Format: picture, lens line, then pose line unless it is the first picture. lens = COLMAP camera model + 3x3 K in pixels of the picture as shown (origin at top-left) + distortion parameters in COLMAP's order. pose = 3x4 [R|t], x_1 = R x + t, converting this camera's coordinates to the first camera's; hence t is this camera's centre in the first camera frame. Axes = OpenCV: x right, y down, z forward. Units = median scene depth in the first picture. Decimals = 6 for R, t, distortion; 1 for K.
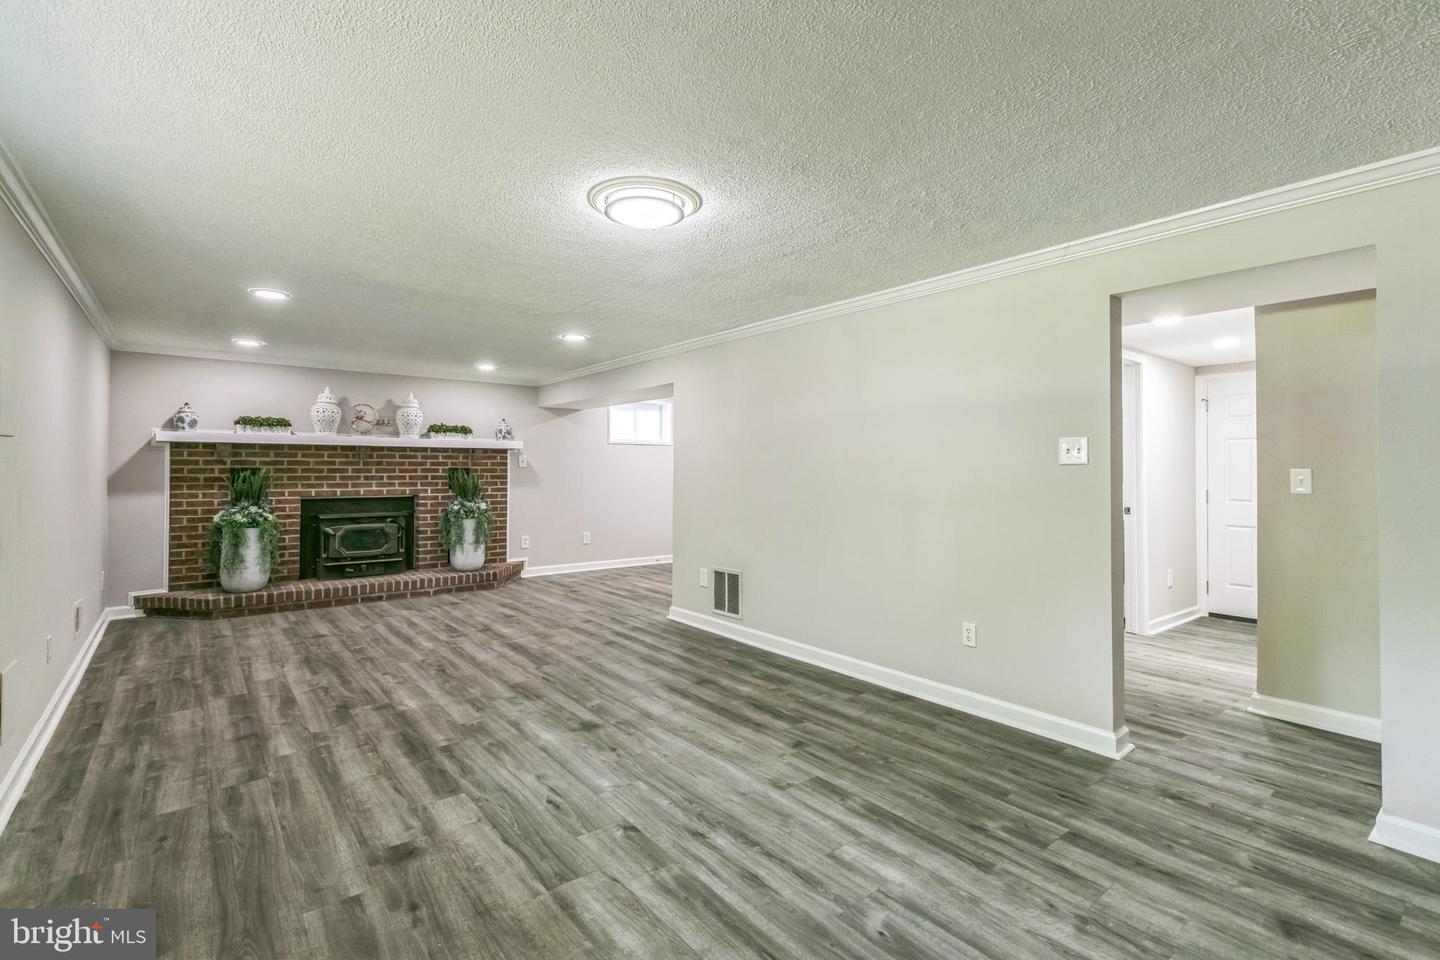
lens RADIAL K [[651.4, 0, 721.9], [0, 651.4, 472.2], [0, 0, 1]] dist [0.003831, -0.002448]
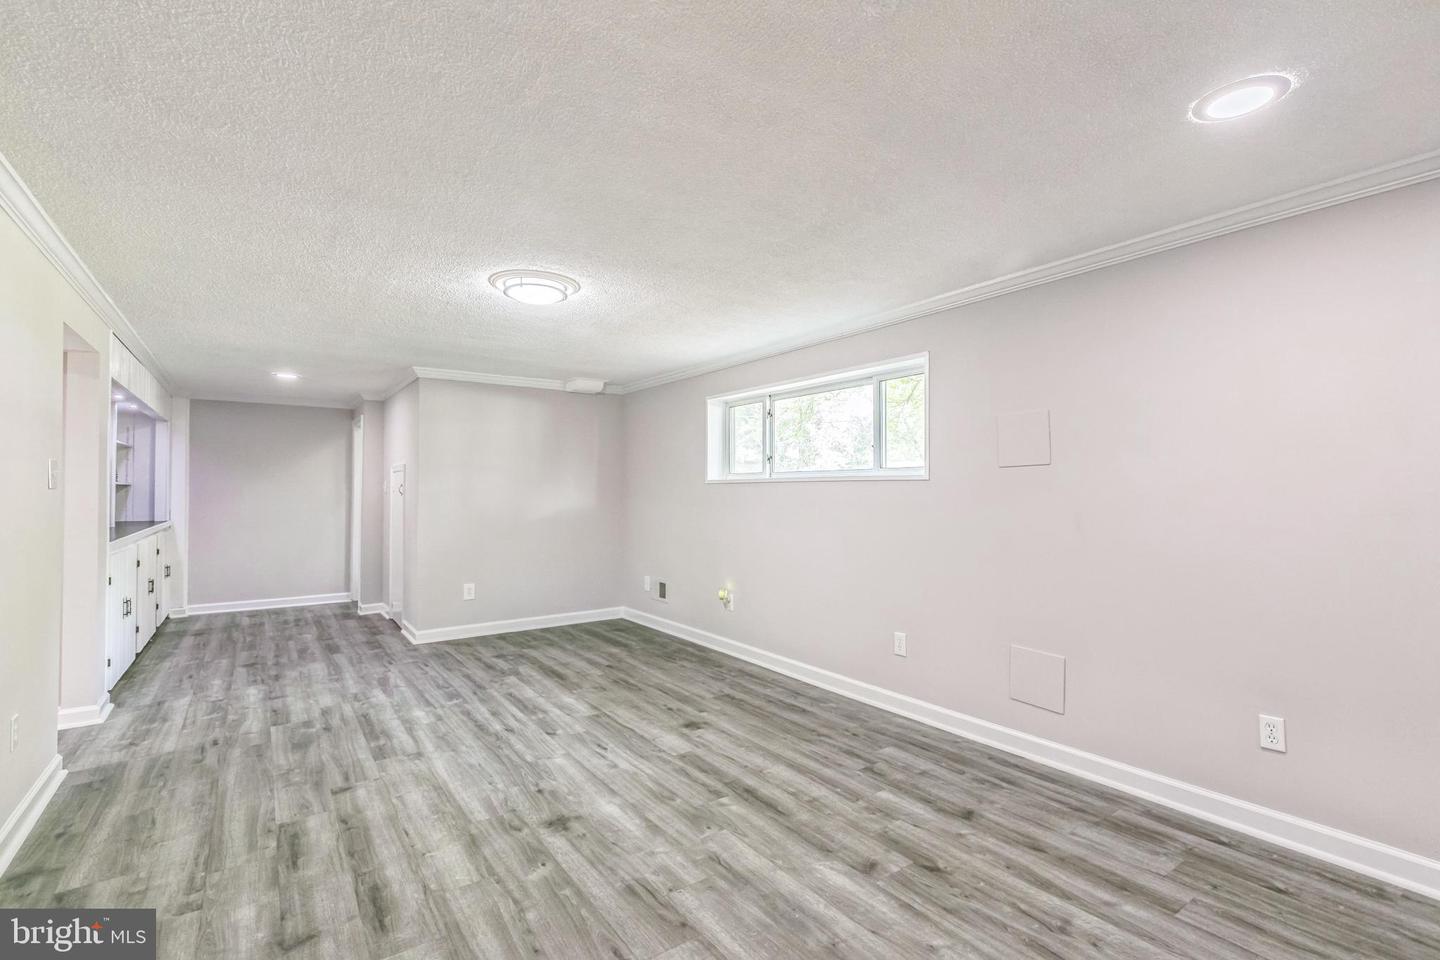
lens RADIAL K [[651.4, 0, 721.0], [0, 651.4, 481.7], [0, 0, 1]] dist [0.003831, -0.002448]
pose [[-0.997866, 0.002625, 0.065242, -0.480077], [0.002074, 0.999962, -0.008514, -0.011645], [-0.065262, -0.008360, -0.997833, 1.888493]]
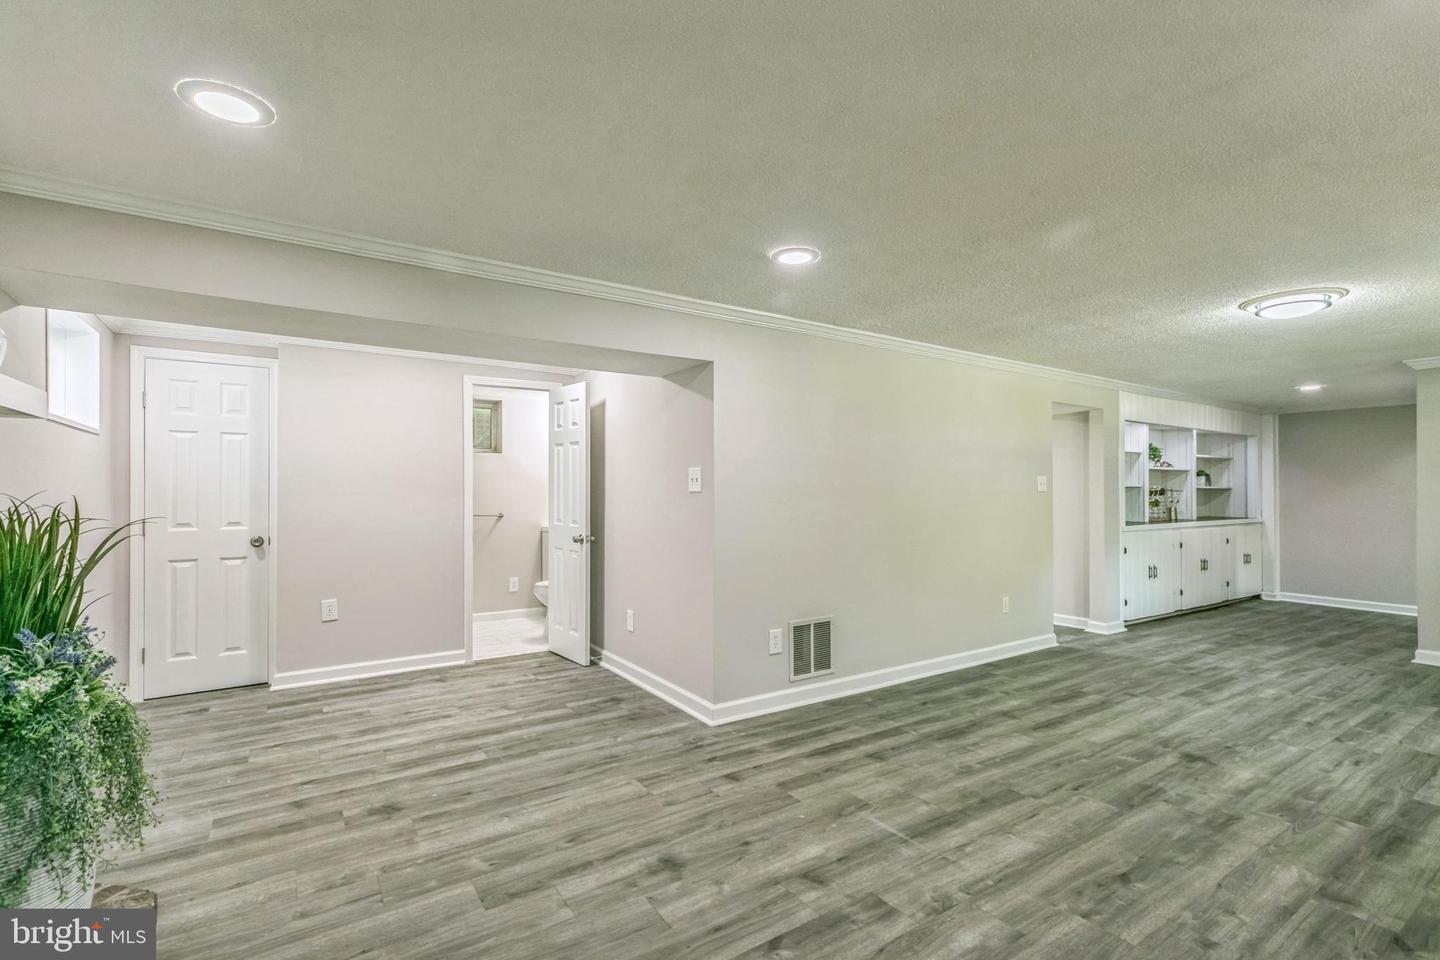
lens RADIAL K [[651.4, 0, 720.6], [0, 651.4, 486.7], [0, 0, 1]] dist [0.003831, -0.002448]
pose [[0.097956, 0.006178, 0.995172, -1.342847], [0.001530, 0.999979, -0.006359, -0.015559], [-0.995190, 0.002145, 0.097945, 1.723457]]
